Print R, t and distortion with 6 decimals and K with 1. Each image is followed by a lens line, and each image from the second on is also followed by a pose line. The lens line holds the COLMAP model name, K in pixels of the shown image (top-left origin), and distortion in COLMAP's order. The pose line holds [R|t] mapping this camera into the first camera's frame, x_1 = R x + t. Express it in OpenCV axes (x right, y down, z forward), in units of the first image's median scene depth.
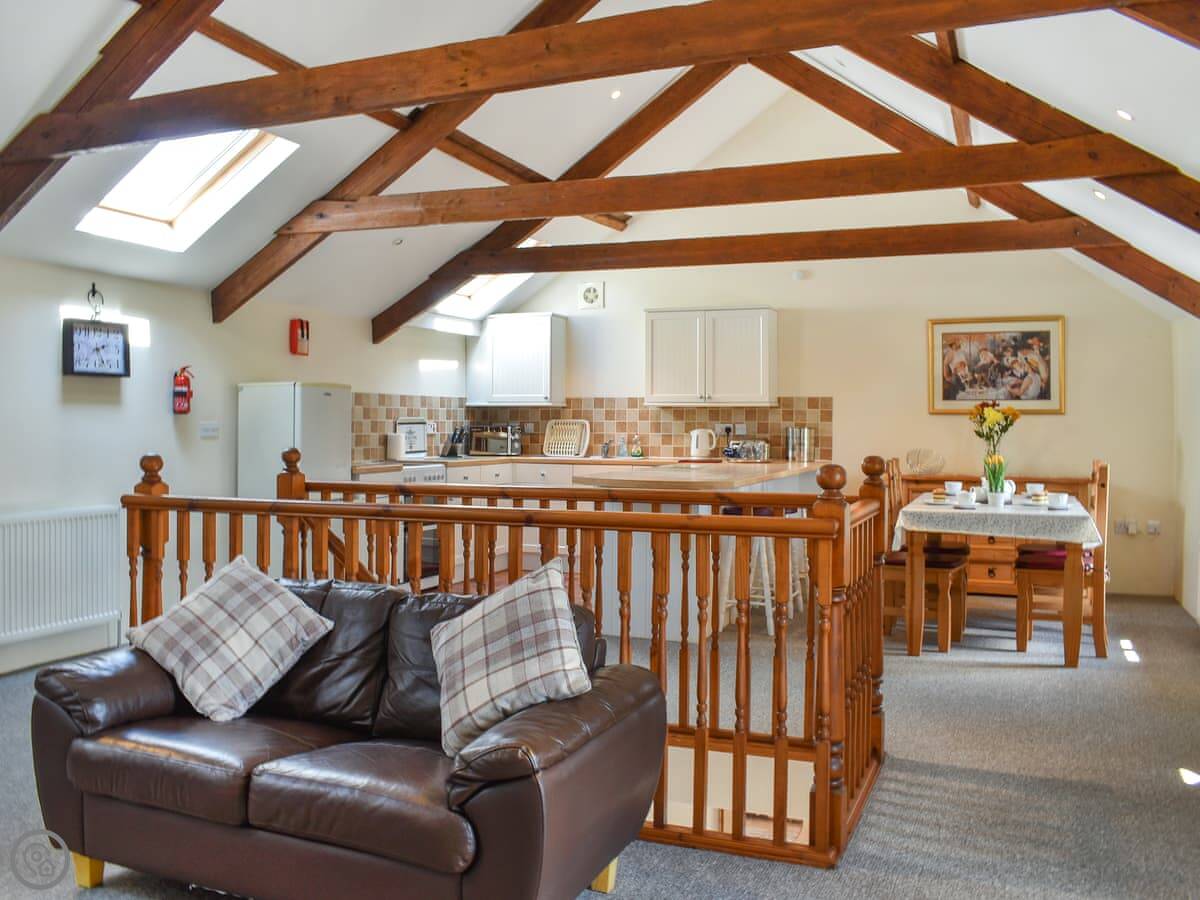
lens RADIAL K [[1026.2, 0, 592.9], [0, 1026.2, 436.8], [0, 0, 1]] dist [-0.072062, -0.015530]
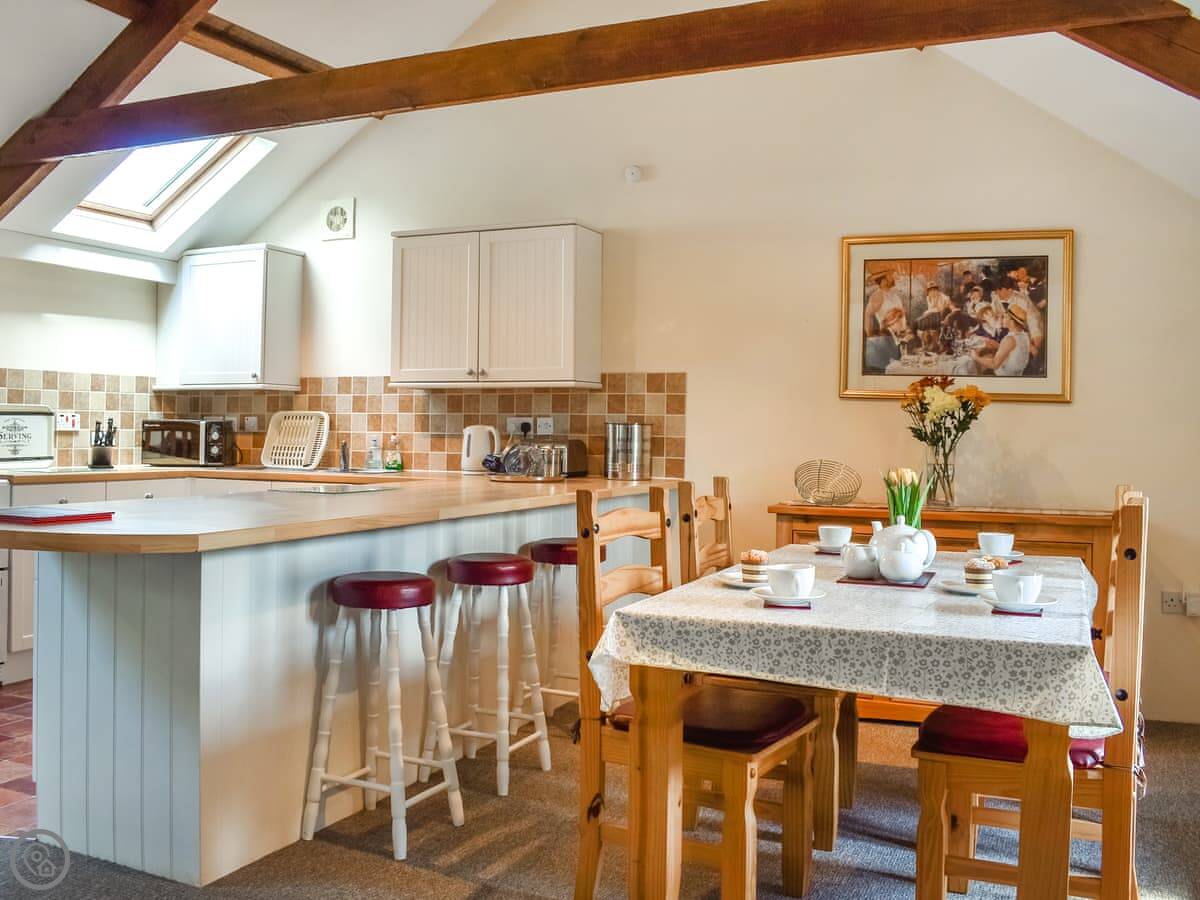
lens RADIAL K [[1055.0, 0, 600.7], [0, 1055.0, 432.4], [0, 0, 1]] dist [-0.108897, 0.028398]
pose [[0.999755, 0.006132, -0.021261, 0.207435], [-0.006422, 0.999887, -0.013588, 0.005061], [0.021175, 0.013721, 0.999682, 0.400003]]
